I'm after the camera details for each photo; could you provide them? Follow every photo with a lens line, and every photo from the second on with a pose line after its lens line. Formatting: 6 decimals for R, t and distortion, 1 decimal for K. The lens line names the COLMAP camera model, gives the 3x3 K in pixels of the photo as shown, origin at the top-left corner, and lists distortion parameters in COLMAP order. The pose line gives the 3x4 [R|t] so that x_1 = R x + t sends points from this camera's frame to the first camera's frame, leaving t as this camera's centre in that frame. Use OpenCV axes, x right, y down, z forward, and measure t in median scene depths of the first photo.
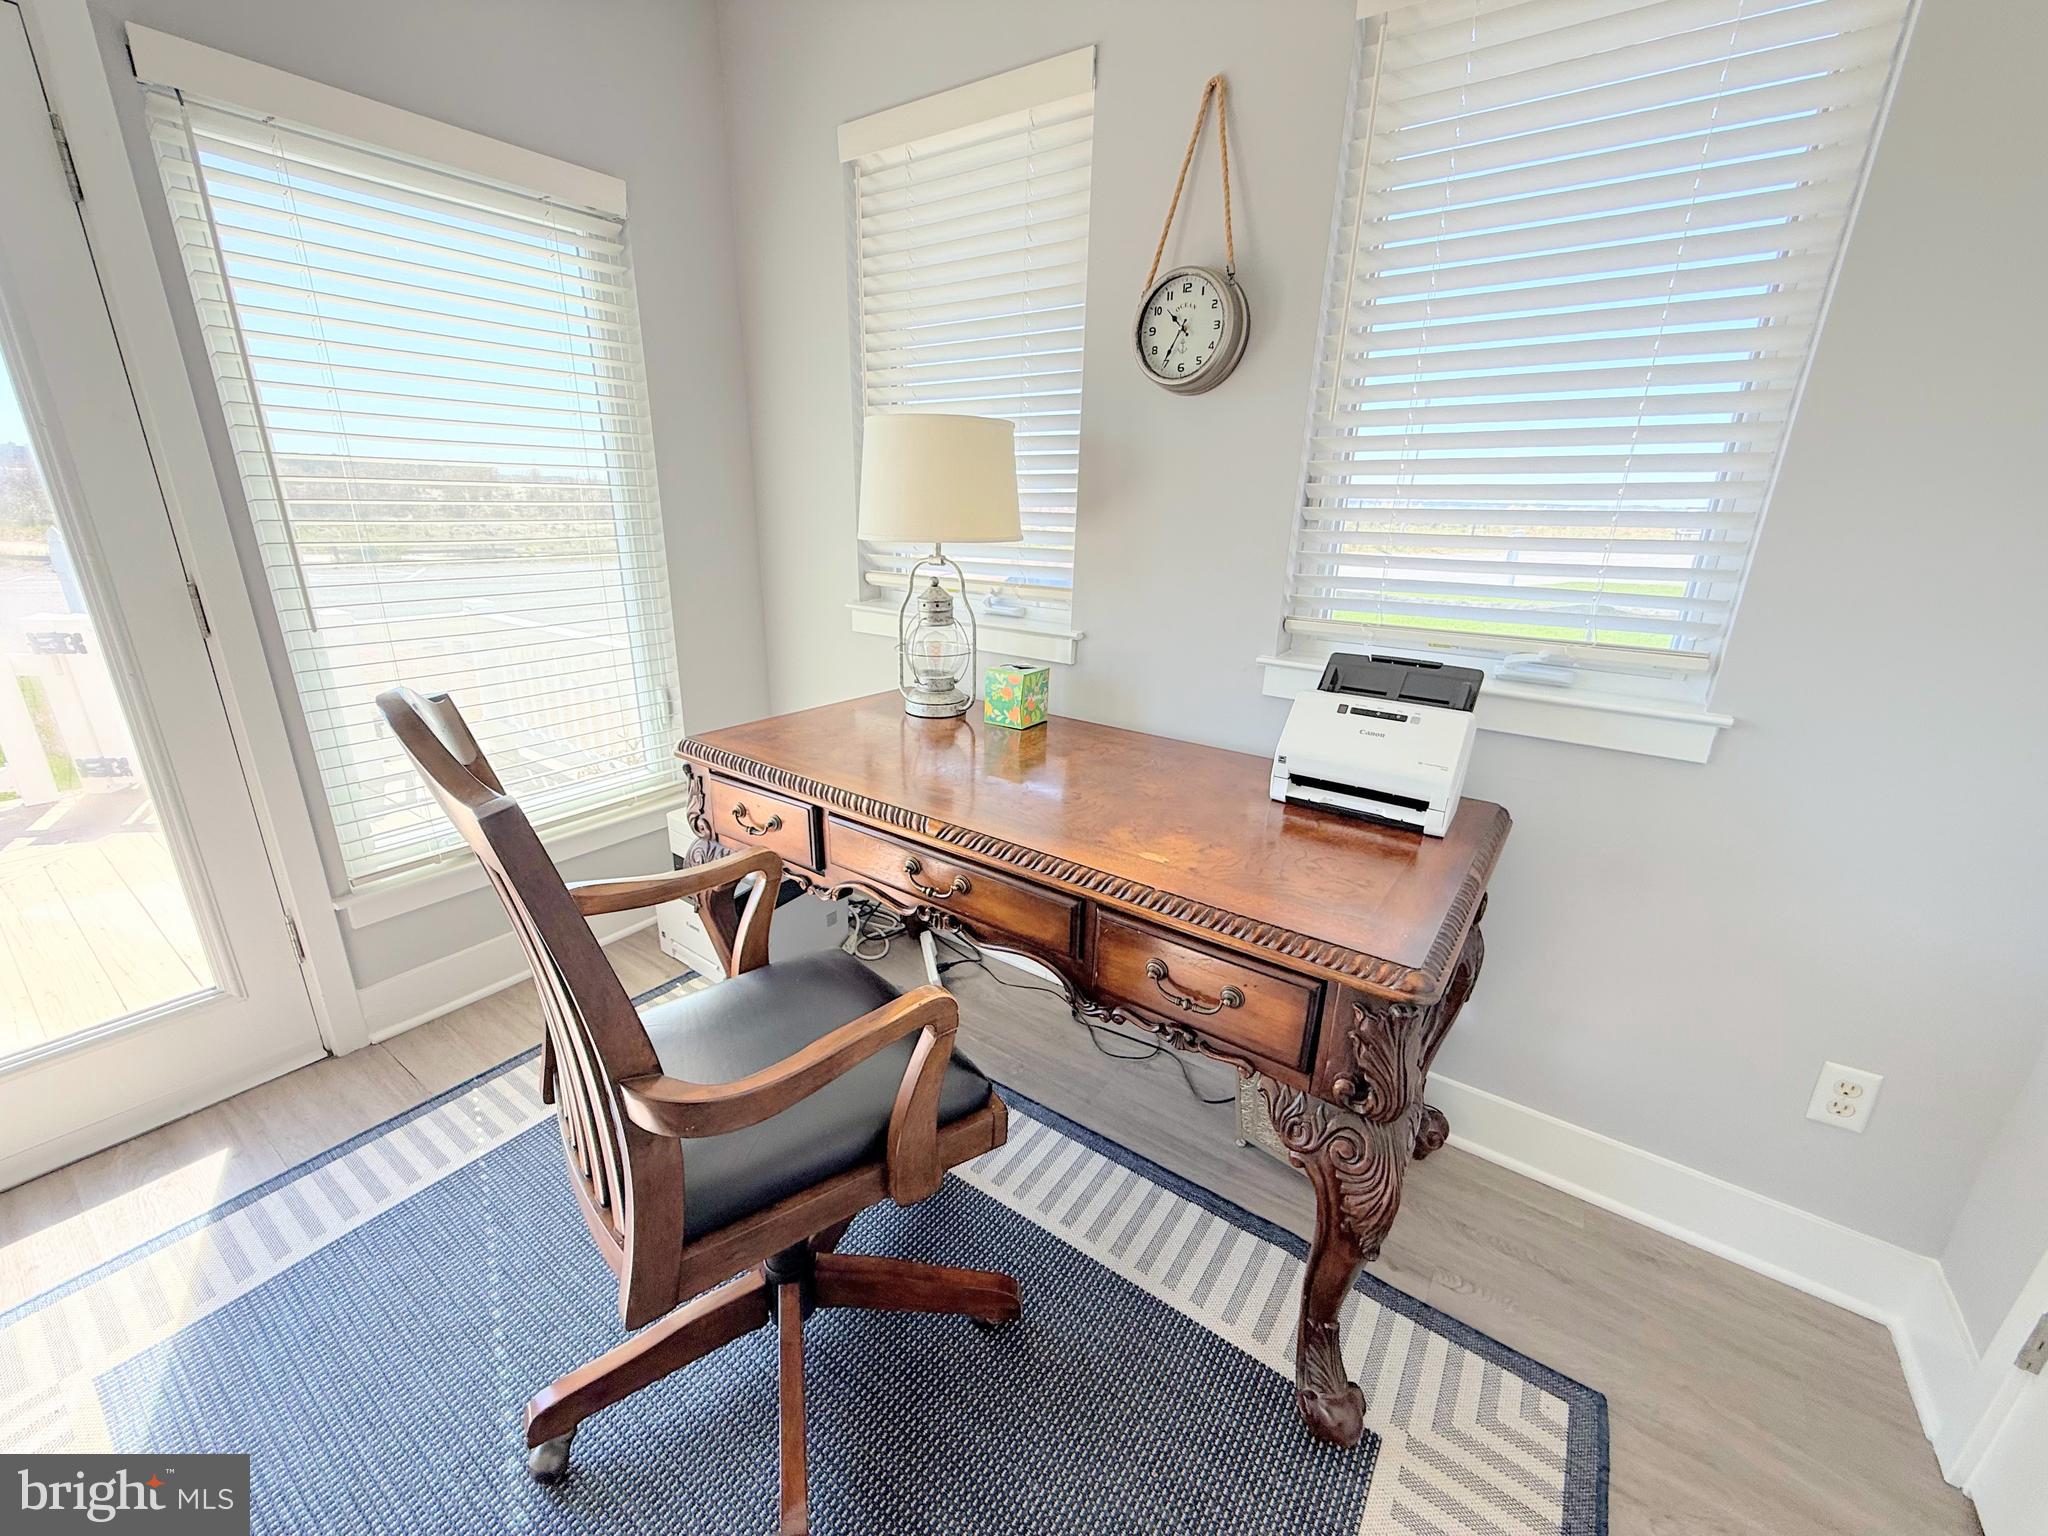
lens RADIAL K [[812.7, 0, 1019.7], [0, 812.7, 769.7], [0, 0, 1]] dist [-0.000820, -0.000155]
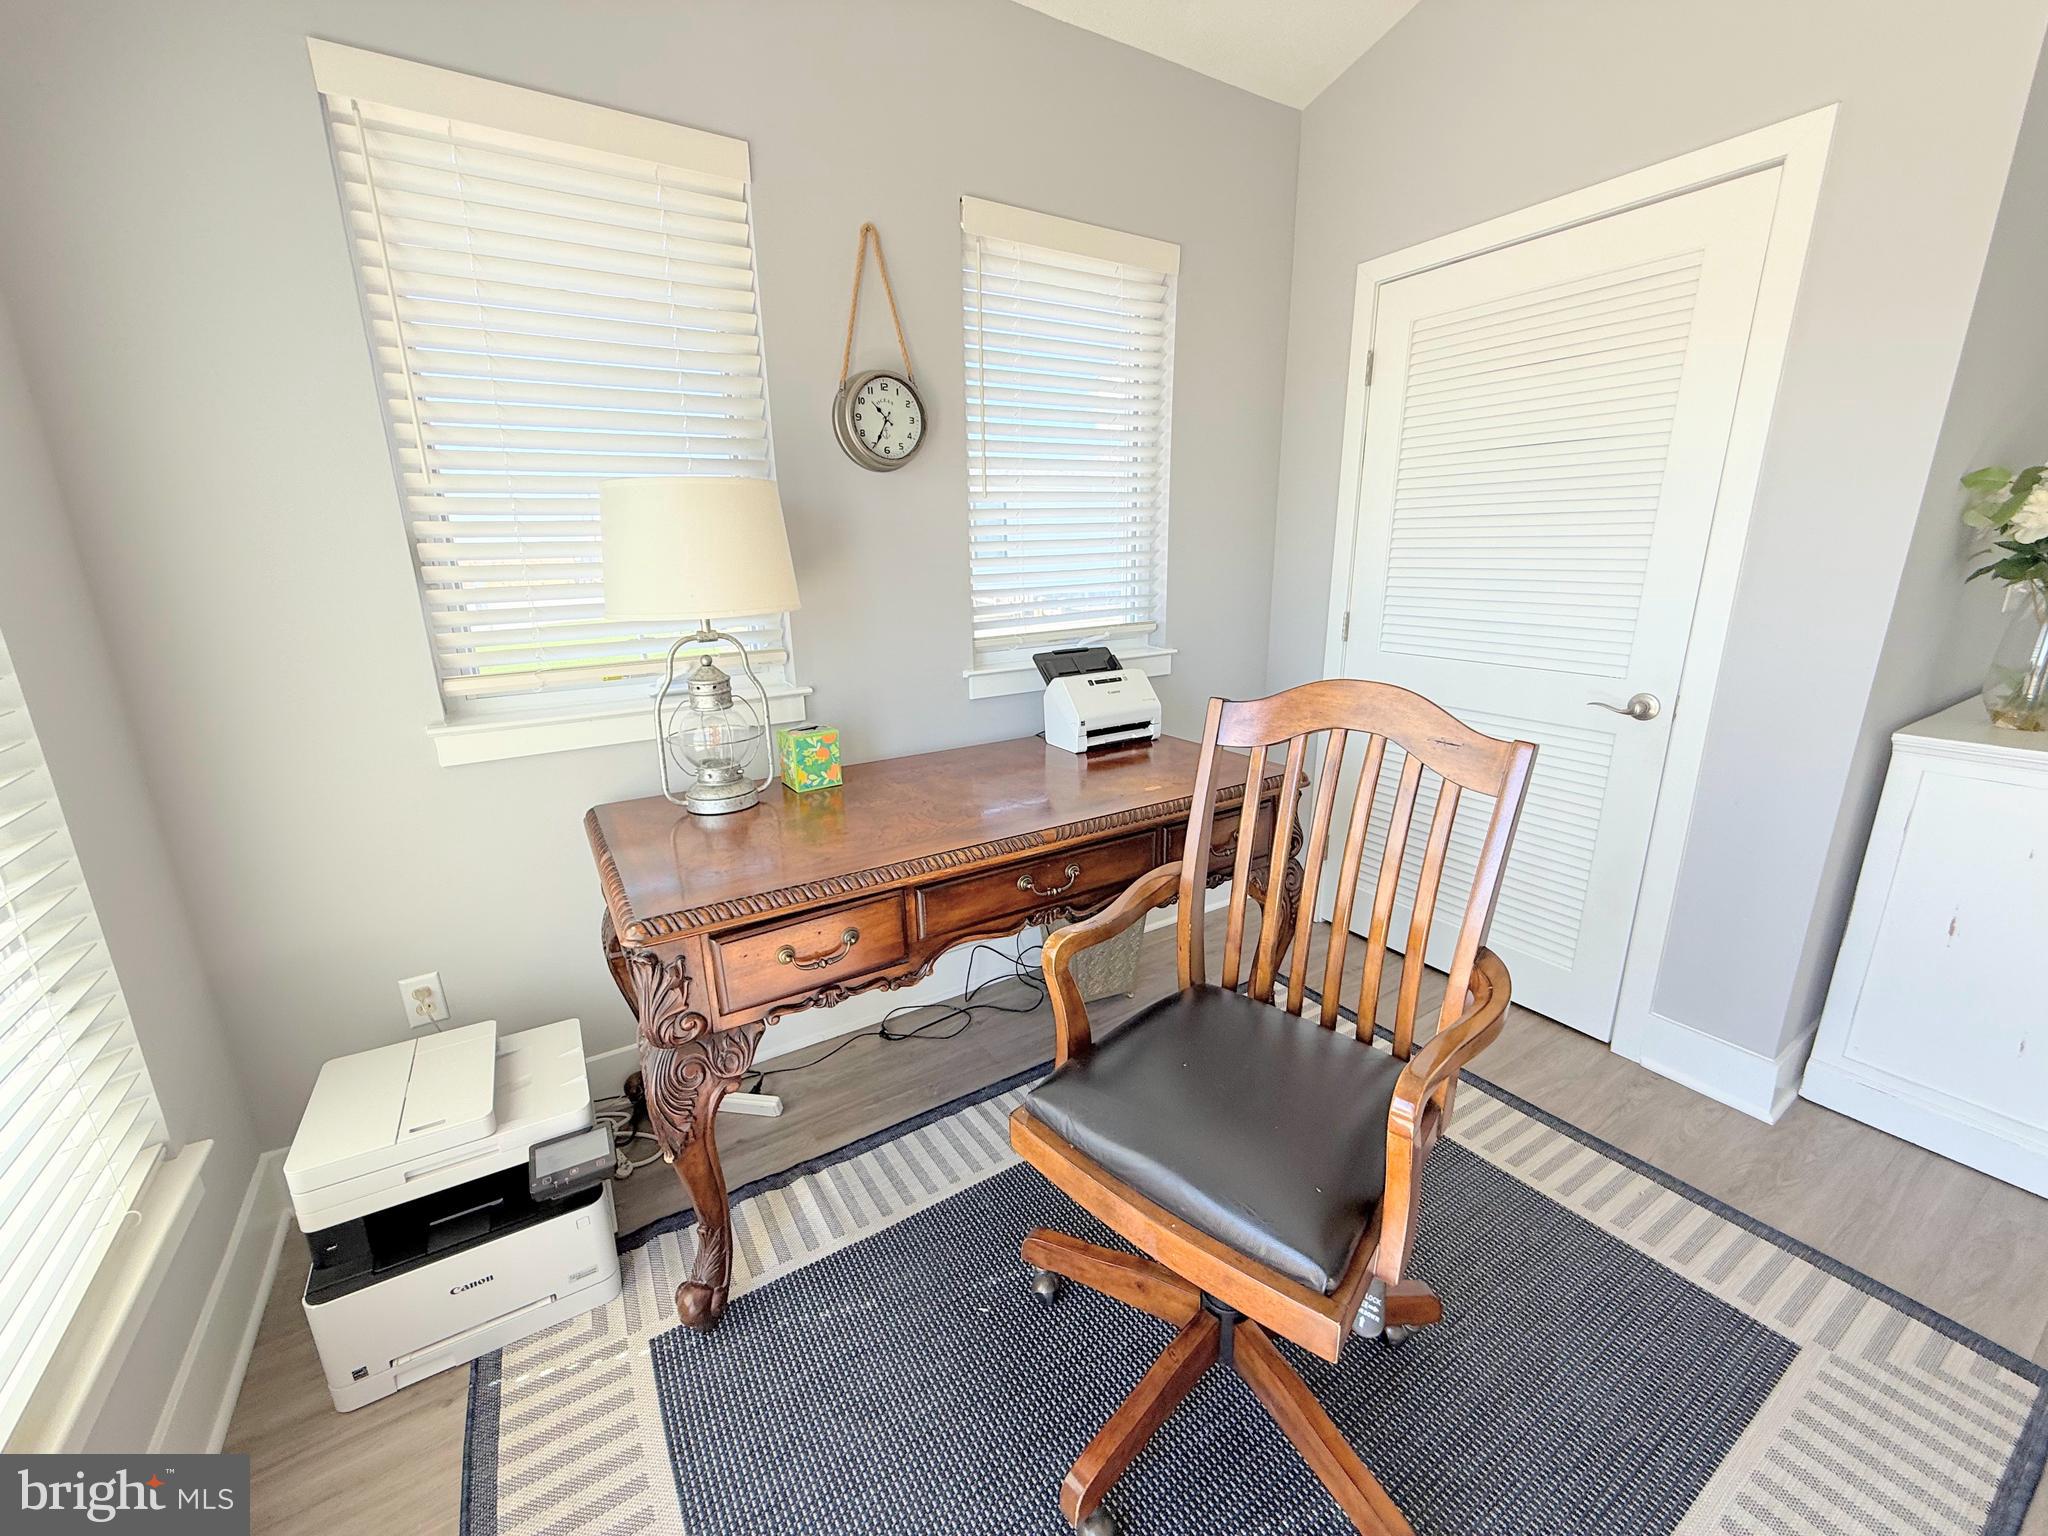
lens RADIAL K [[812.7, 0, 1019.6], [0, 812.7, 769.8], [0, 0, 1]] dist [-0.000820, -0.000155]
pose [[0.383336, -0.274217, 0.881963, -0.935100], [0.319963, 0.935206, 0.151703, -0.173871], [-0.866416, 0.224042, 0.446238, 0.403846]]
